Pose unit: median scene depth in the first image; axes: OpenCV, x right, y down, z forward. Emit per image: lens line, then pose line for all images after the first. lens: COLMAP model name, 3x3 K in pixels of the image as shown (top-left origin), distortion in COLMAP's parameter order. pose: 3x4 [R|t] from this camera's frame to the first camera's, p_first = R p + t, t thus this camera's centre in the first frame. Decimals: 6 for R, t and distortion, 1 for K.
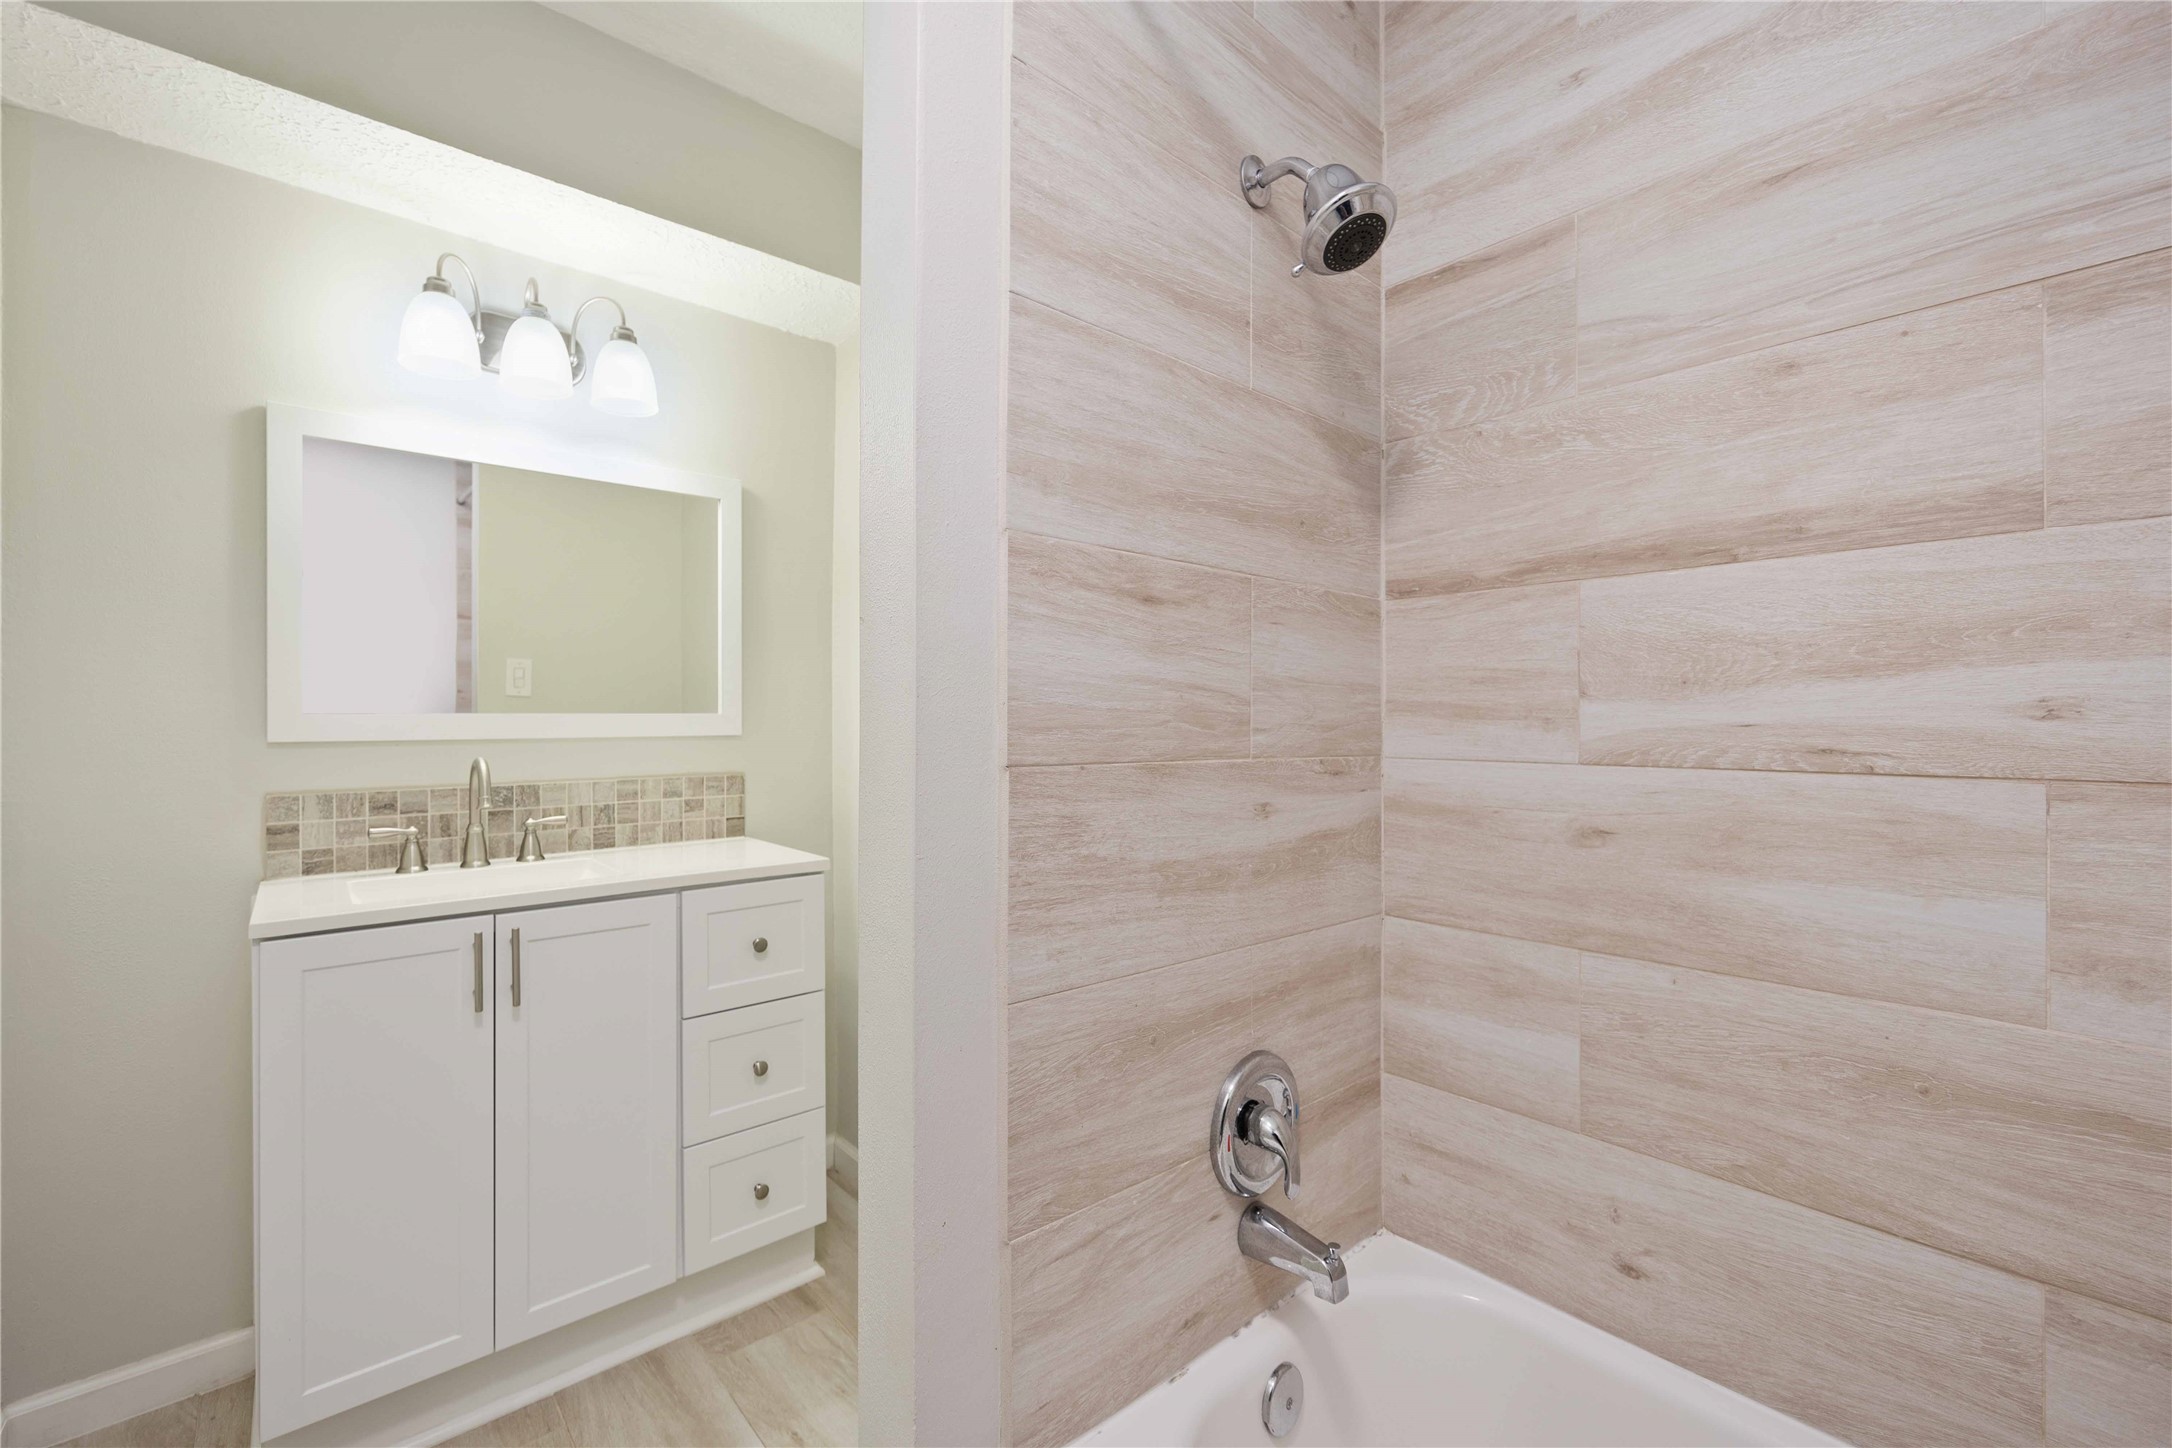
lens RADIAL K [[891.5, 0, 1067.0], [0, 891.5, 725.3], [0, 0, 1]] dist [-0.003219, -0.000124]
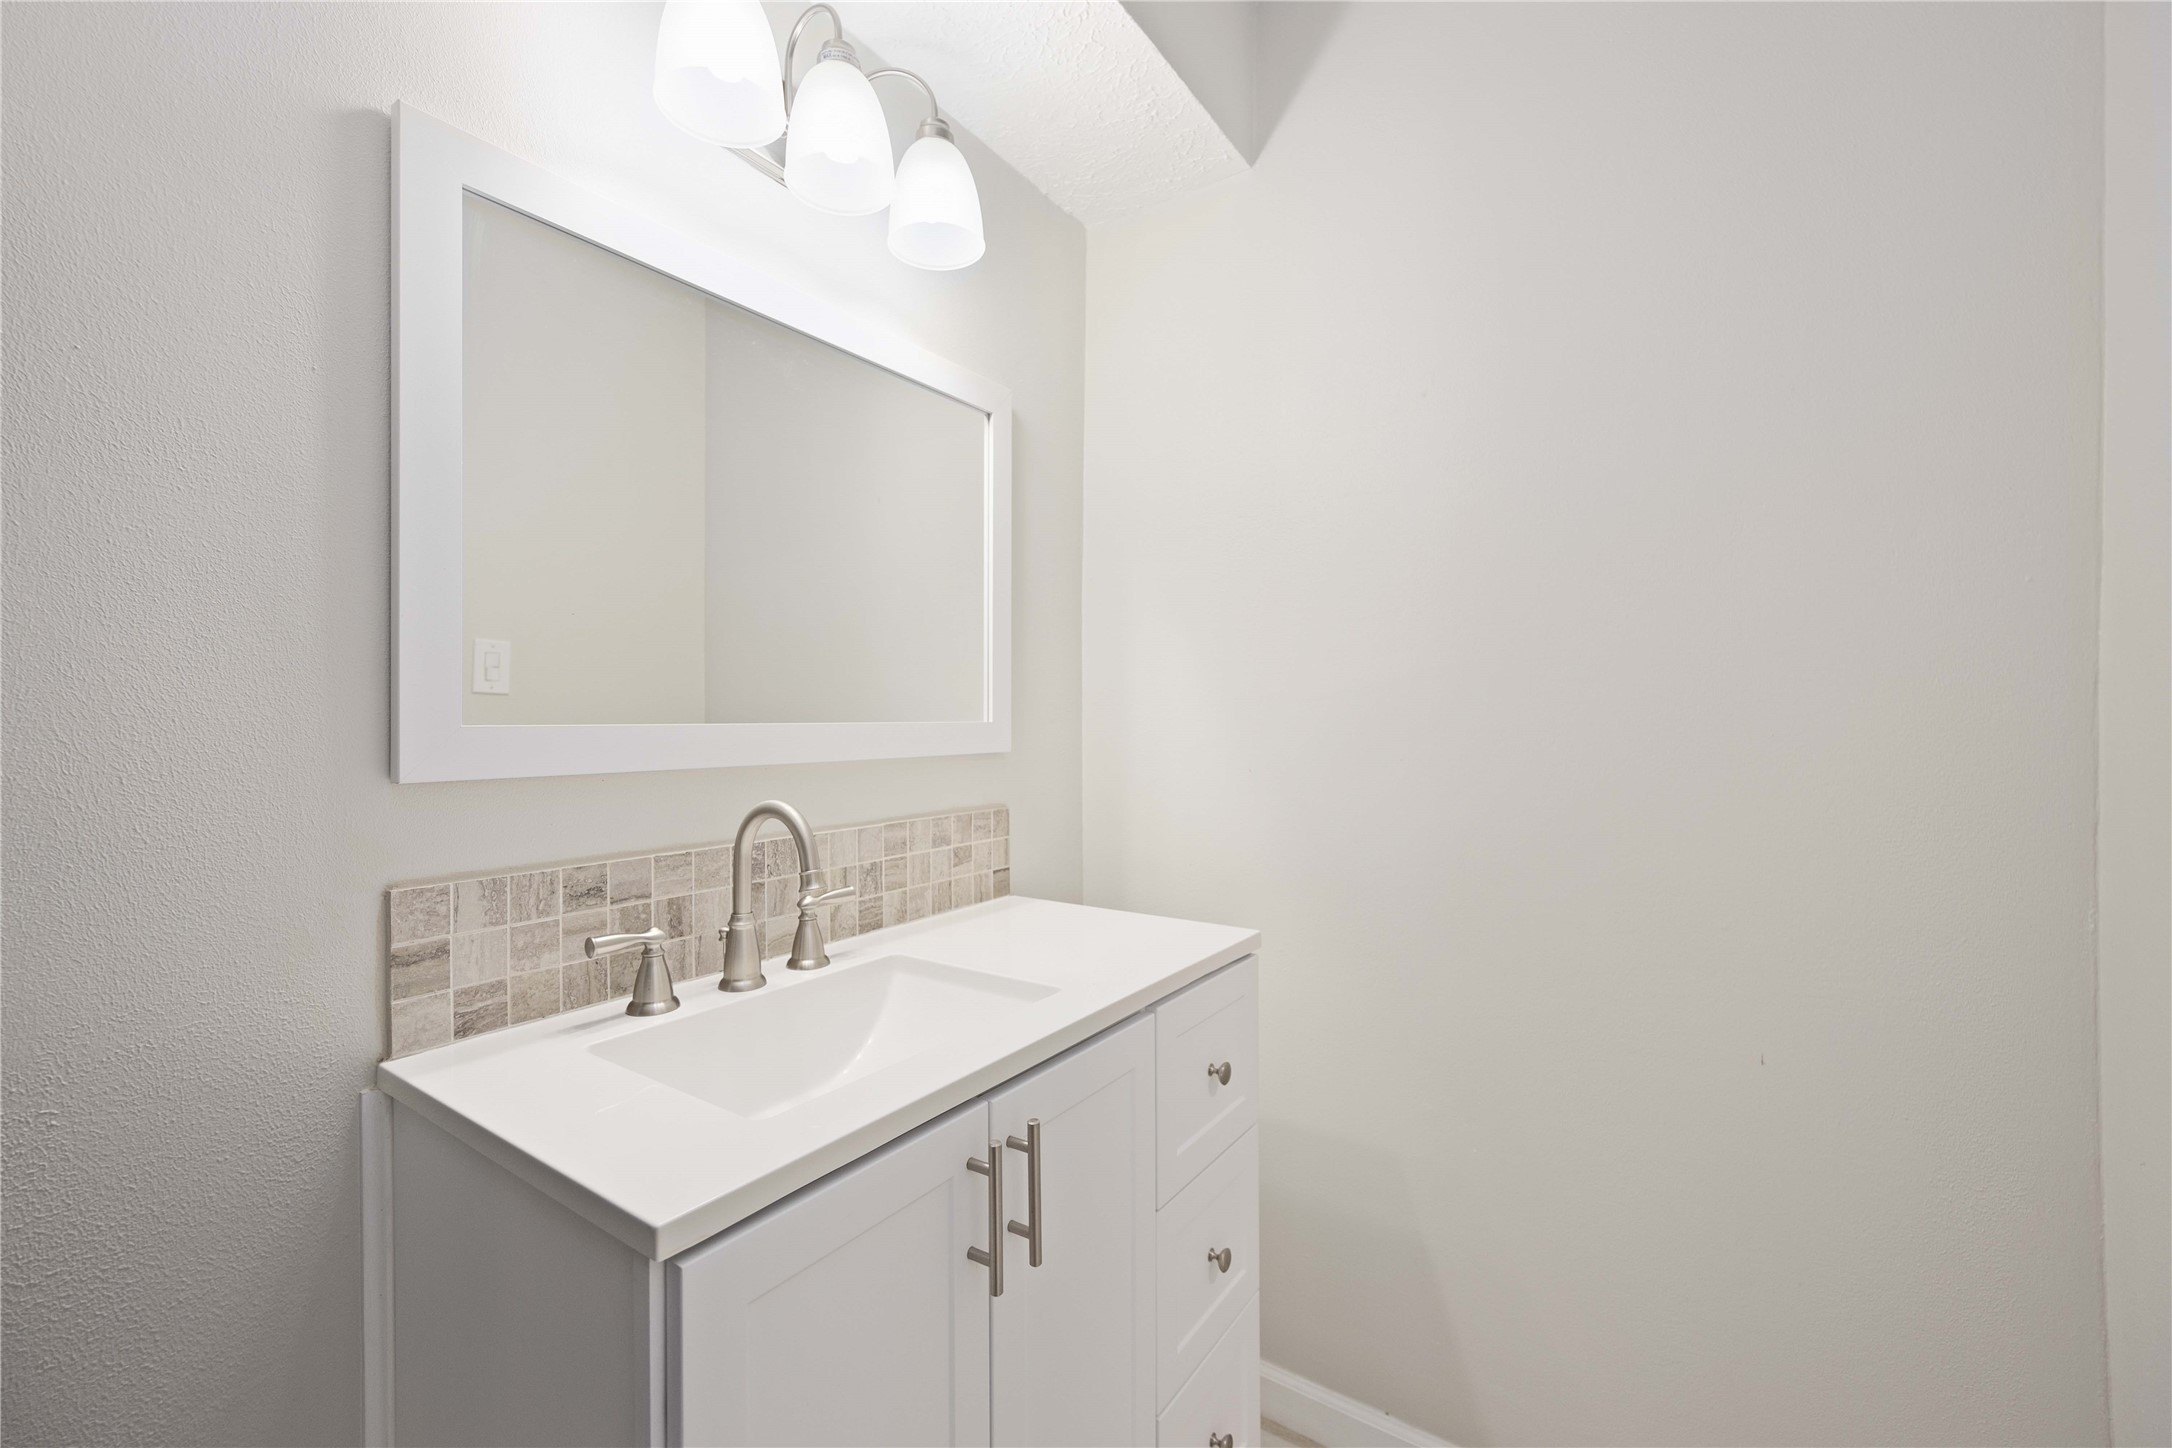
lens RADIAL K [[891.5, 0, 1098.1], [0, 891.5, 719.3], [0, 0, 1]] dist [-0.003219, -0.000124]
pose [[0.966656, -0.001964, 0.256070, -0.582417], [0.003989, 0.999965, -0.007390, -0.009972], [-0.256046, 0.008165, 0.966630, 0.374785]]
